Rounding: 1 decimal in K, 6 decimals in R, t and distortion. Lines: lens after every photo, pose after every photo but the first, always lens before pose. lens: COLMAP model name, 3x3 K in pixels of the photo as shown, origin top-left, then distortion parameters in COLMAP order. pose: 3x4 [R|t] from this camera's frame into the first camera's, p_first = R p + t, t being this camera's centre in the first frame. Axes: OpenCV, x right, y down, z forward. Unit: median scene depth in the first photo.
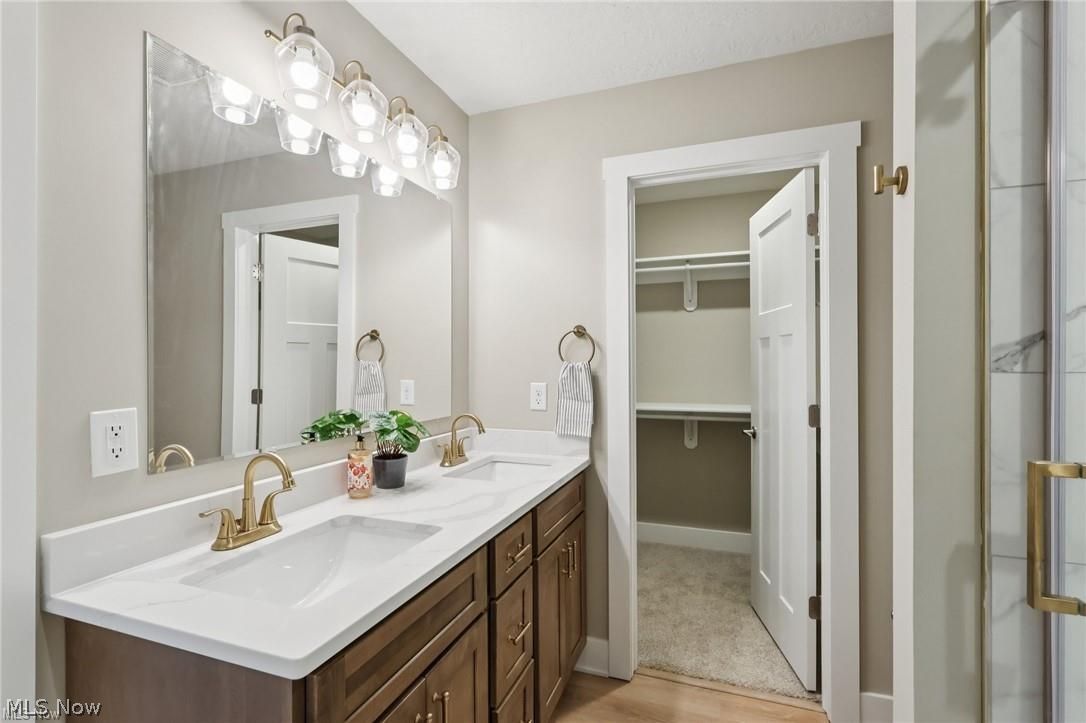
lens RADIAL K [[504.5, 0, 538.8], [0, 504.5, 358.0], [0, 0, 1]] dist [0.001297, 0.000071]
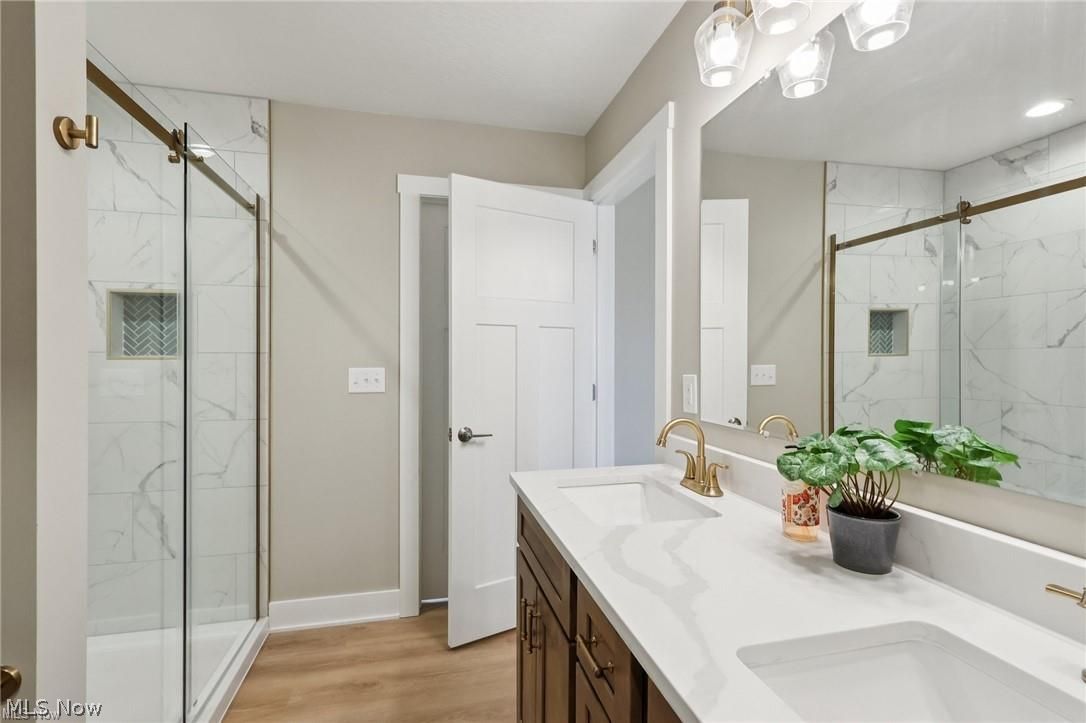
lens RADIAL K [[507.1, 0, 539.3], [0, 507.1, 362.0], [0, 0, 1]] dist [0.001893, 0.000750]
pose [[-0.830210, 0.005041, -0.557428, 0.328259], [0.004282, 0.999987, 0.002666, 0.034427], [0.557435, -0.000174, -0.830221, 1.376426]]
